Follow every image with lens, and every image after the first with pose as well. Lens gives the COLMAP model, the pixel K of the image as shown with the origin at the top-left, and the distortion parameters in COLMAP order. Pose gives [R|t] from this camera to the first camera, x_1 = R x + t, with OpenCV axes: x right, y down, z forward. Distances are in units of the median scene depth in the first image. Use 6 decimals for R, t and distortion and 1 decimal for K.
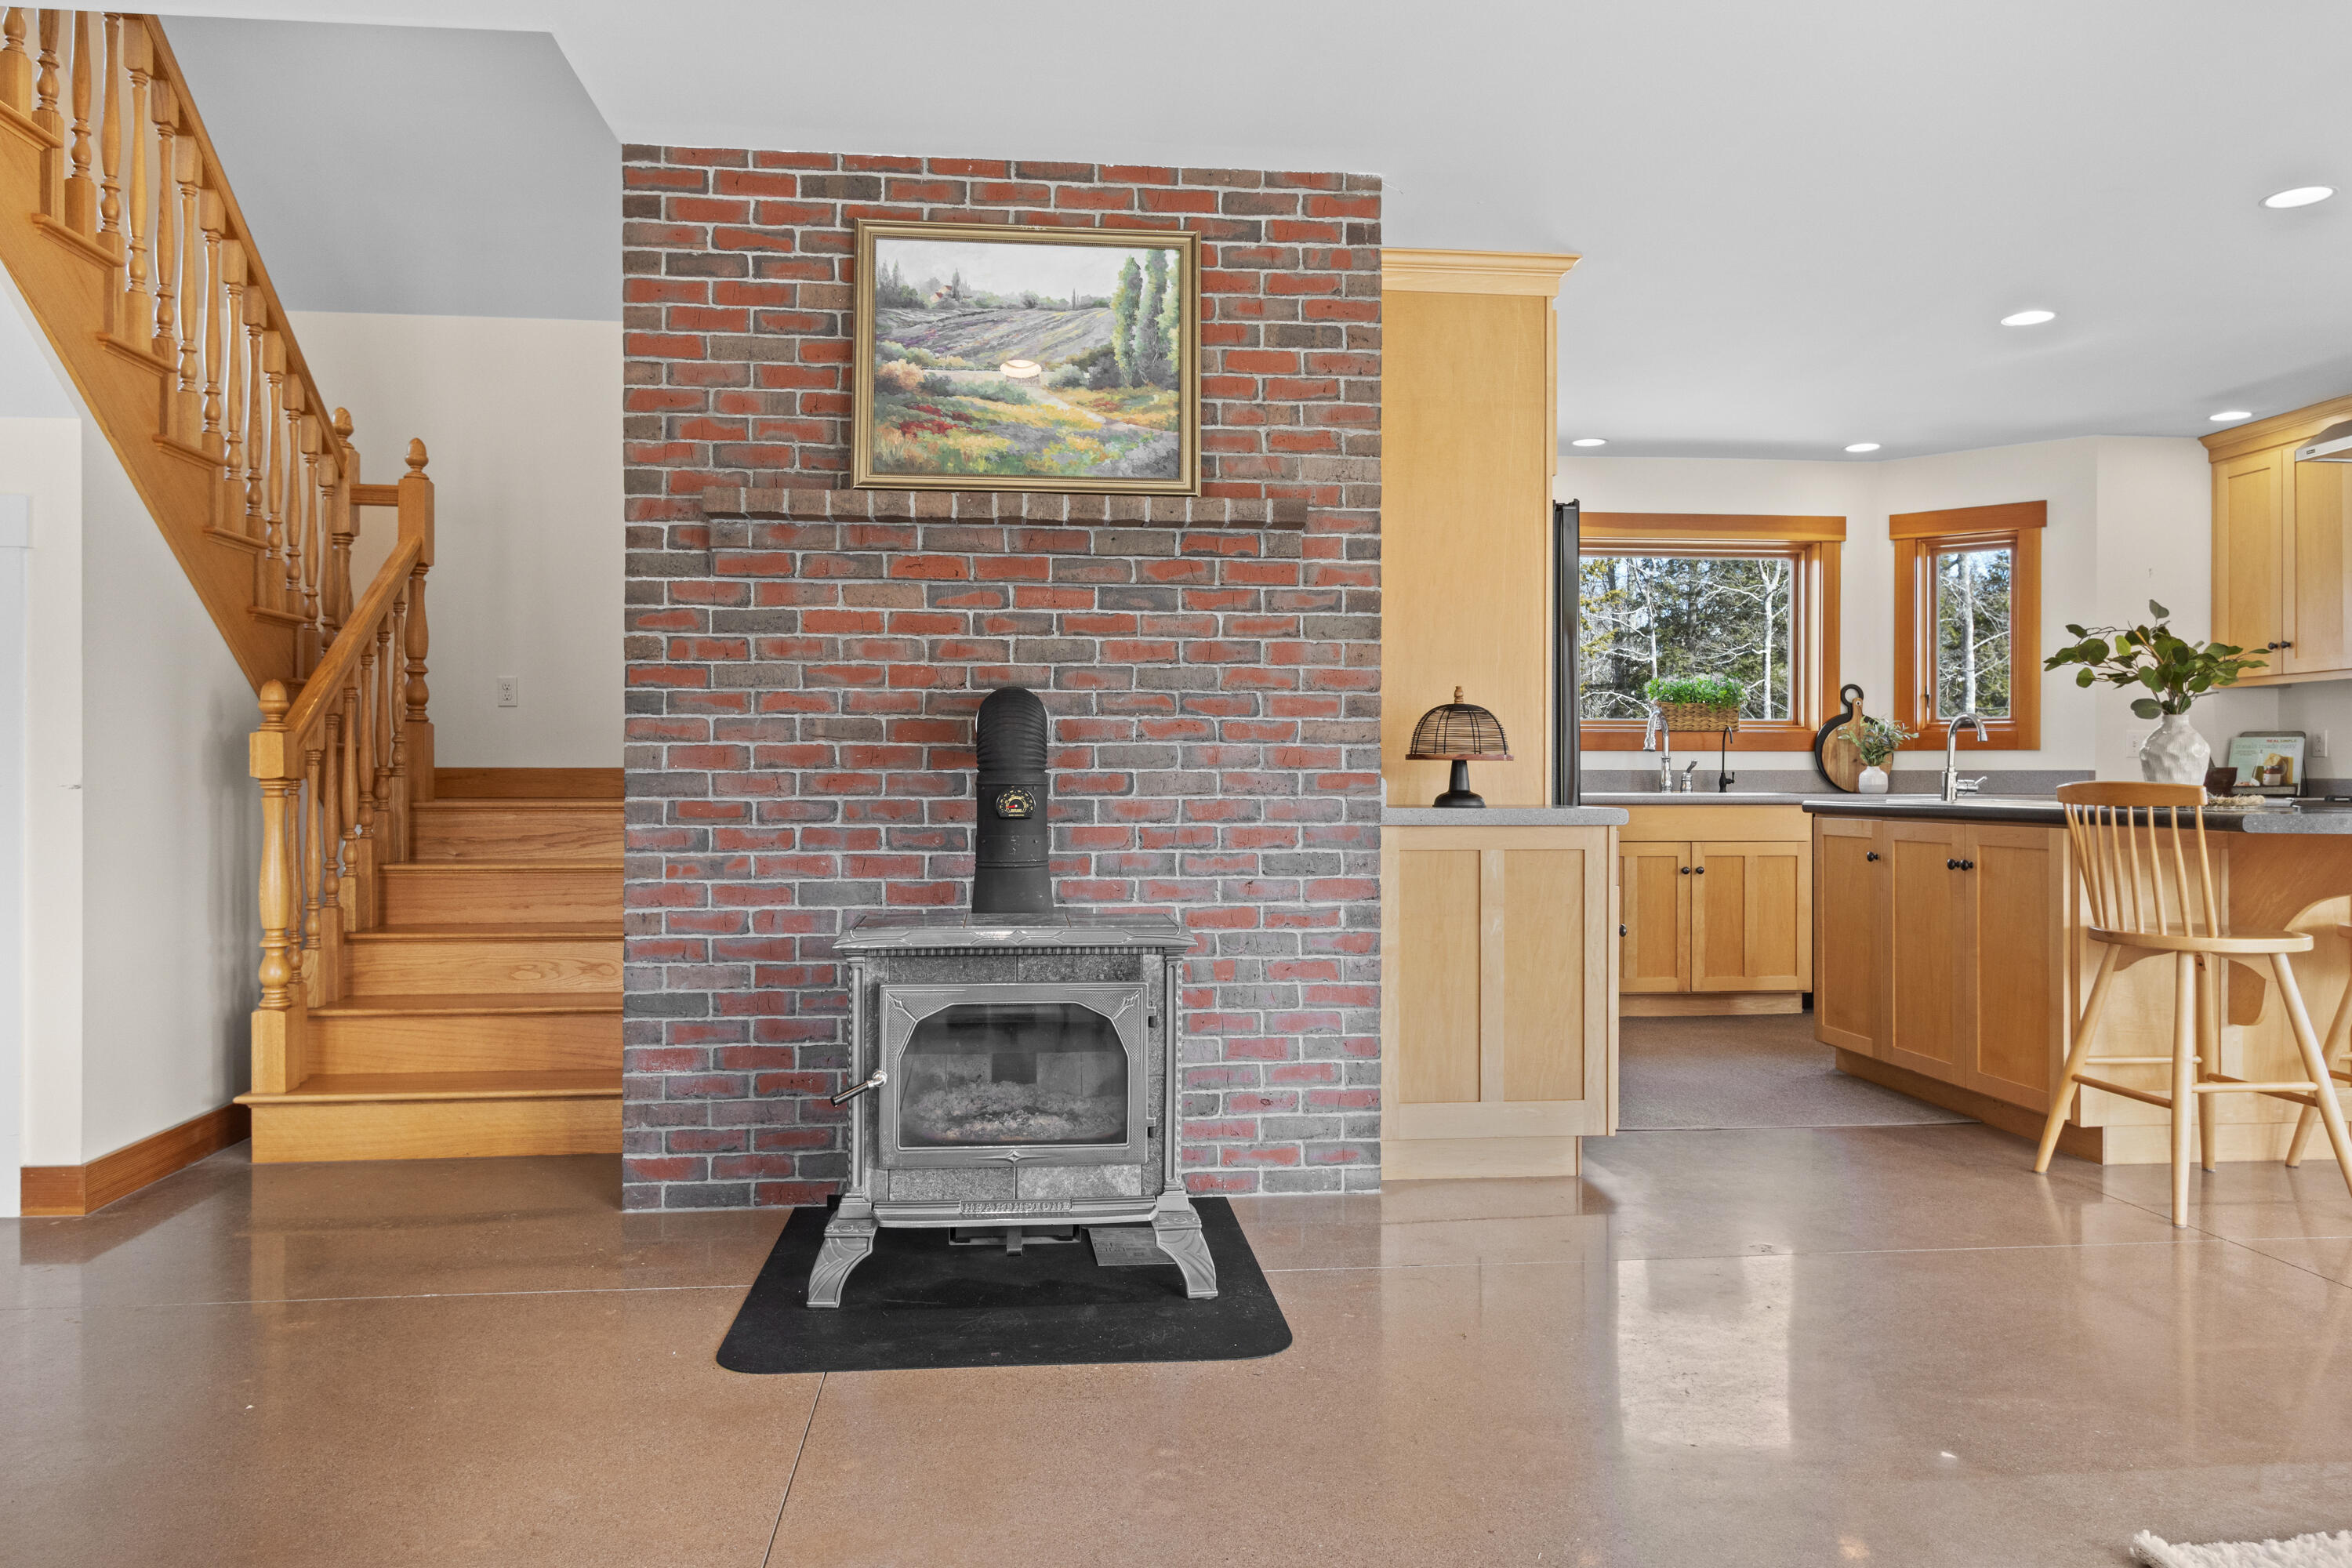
lens RADIAL K [[1525.9, 0, 1179.6], [0, 1525.9, 792.5], [0, 0, 1]] dist [0.003238, -0.001726]
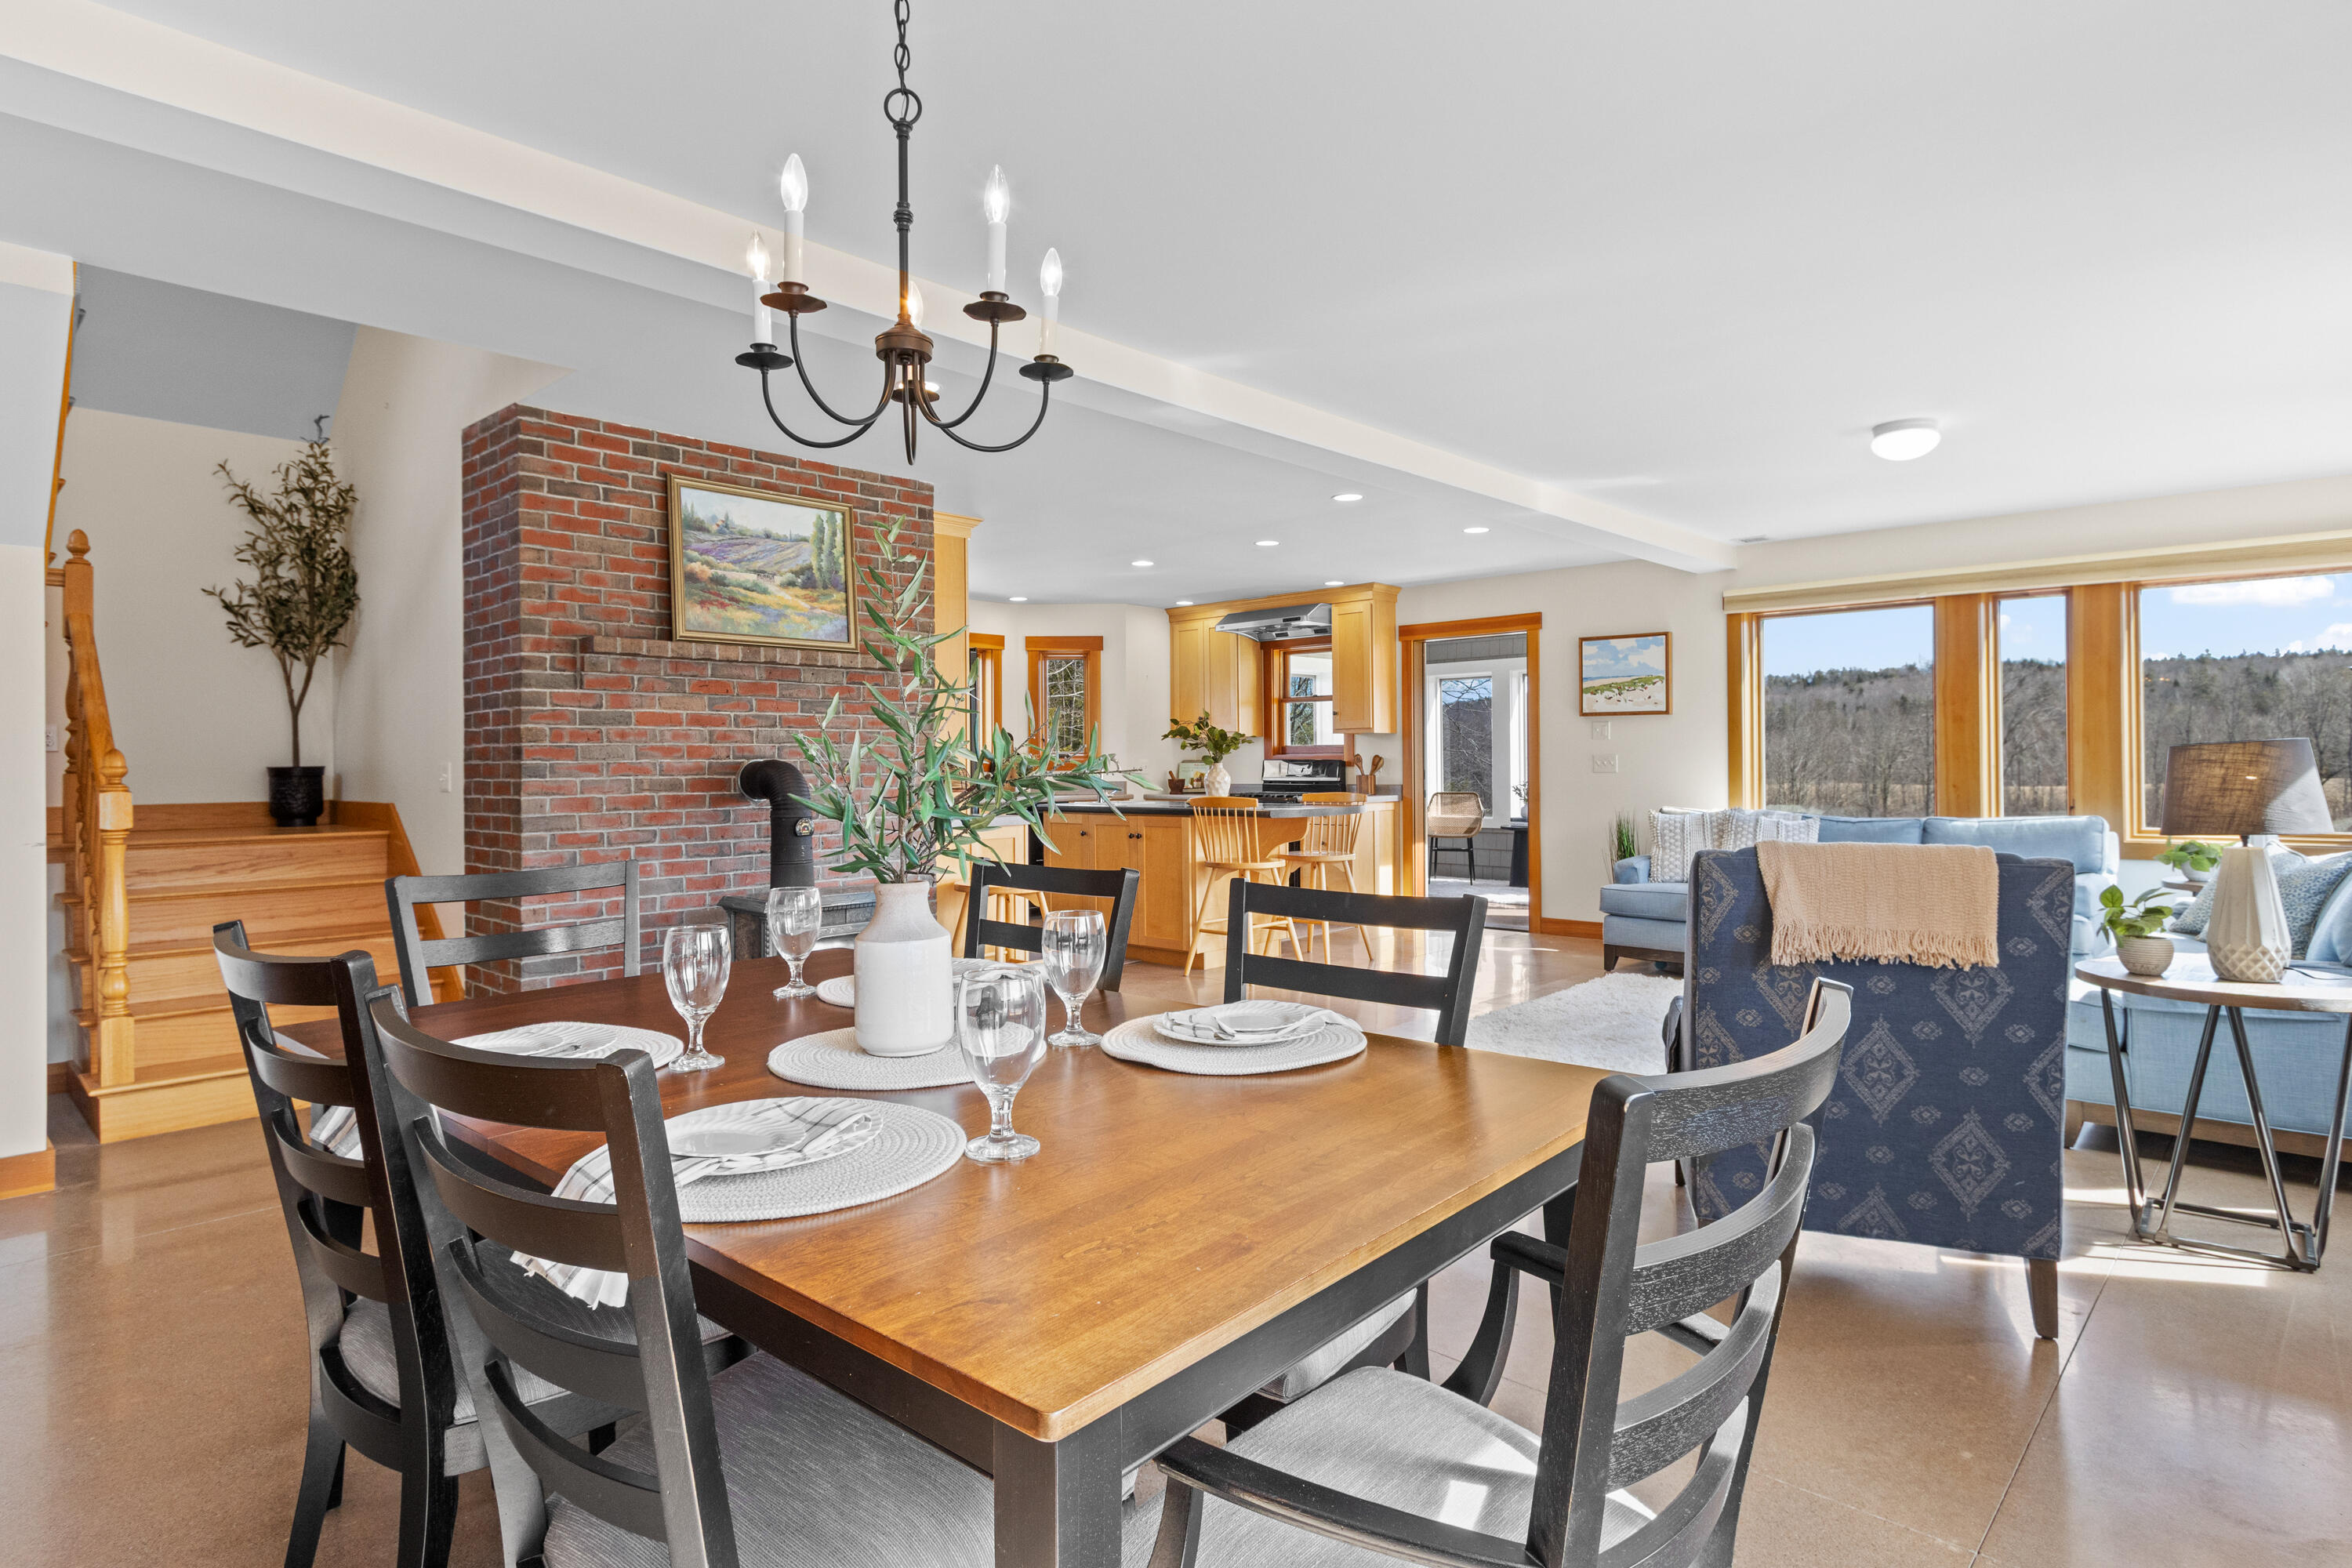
lens RADIAL K [[1280.6, 0, 1172.2], [0, 1280.6, 774.2], [0, 0, 1]] dist [-0.006691, -0.000227]
pose [[0.744566, -0.013972, 0.667403, -0.723351], [0.015937, 0.999868, 0.003153, -0.048878], [-0.667359, 0.008289, 0.744690, -0.374616]]
